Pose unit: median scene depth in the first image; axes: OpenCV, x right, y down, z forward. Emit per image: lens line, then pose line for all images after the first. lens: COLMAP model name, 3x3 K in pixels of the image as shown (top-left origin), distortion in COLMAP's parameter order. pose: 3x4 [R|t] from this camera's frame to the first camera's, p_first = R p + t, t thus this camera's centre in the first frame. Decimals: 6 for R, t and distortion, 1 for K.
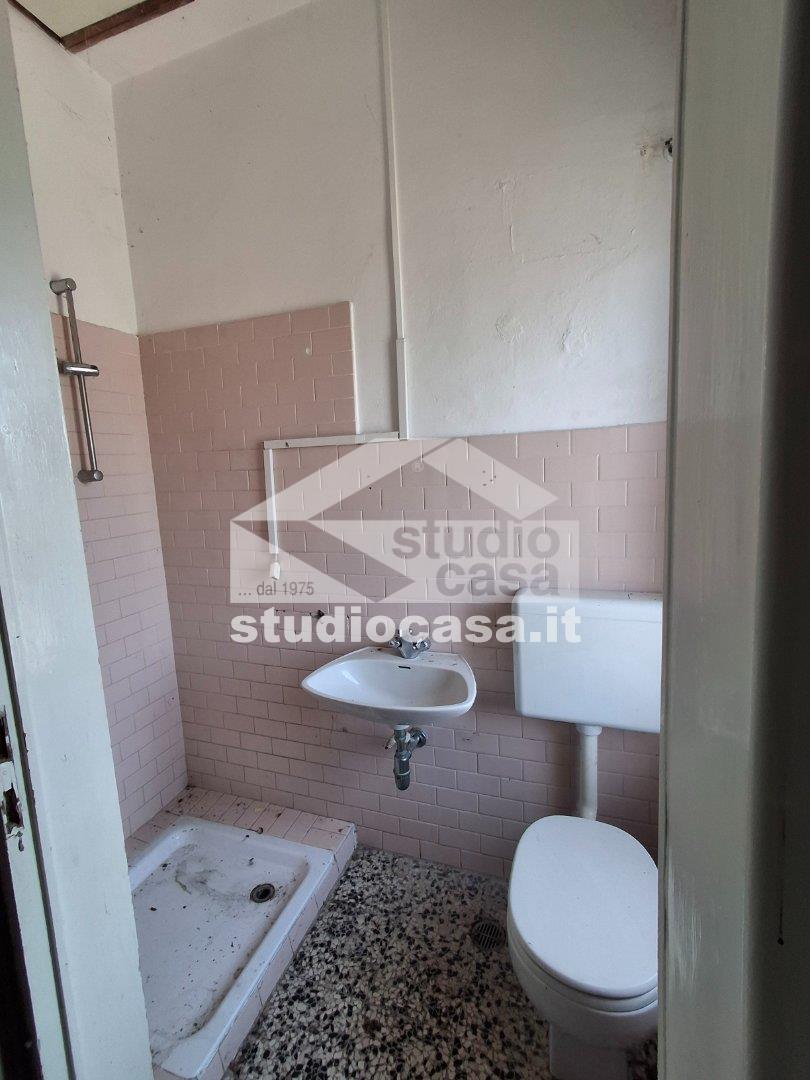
lens RADIAL K [[491.4, 0, 402.0], [0, 491.4, 535.8], [0, 0, 1]] dist [-0.000962, 0.006118]
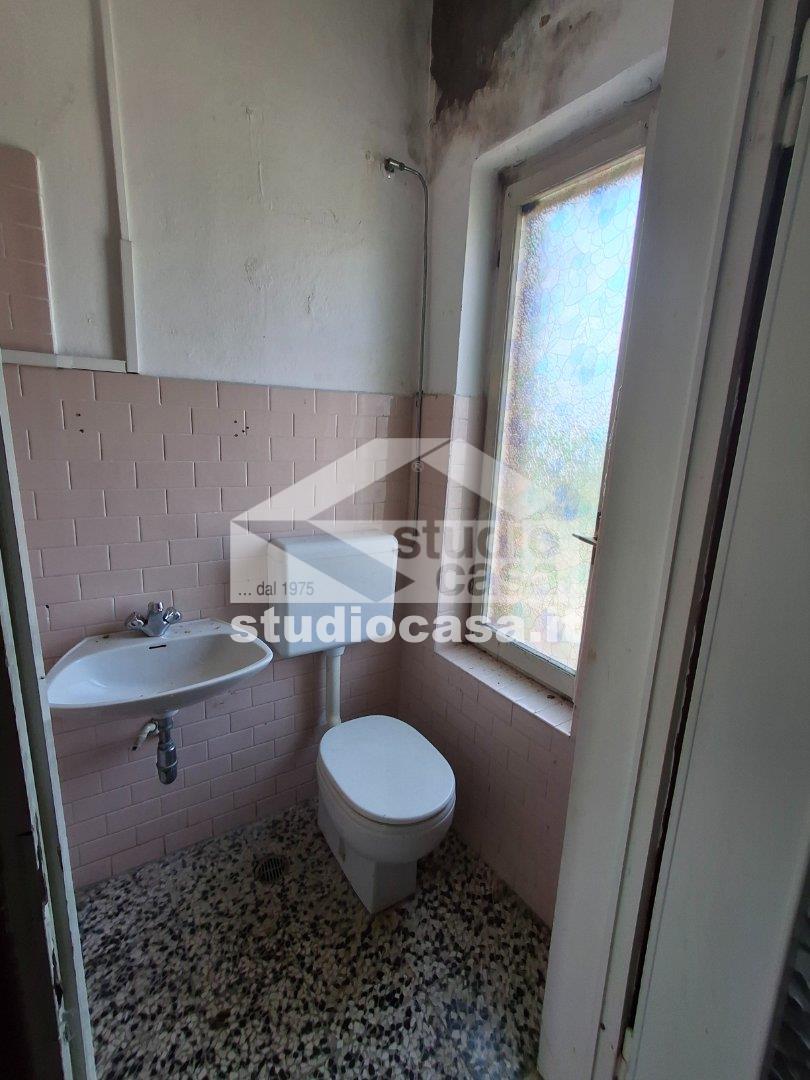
lens RADIAL K [[491.4, 0, 400.7], [0, 491.4, 536.8], [0, 0, 1]] dist [-0.000962, 0.006118]
pose [[0.602561, -0.098310, 0.791994, -0.450506], [0.030382, 0.994490, 0.100331, 0.006346], [-0.797494, -0.036393, 0.602228, 0.180523]]
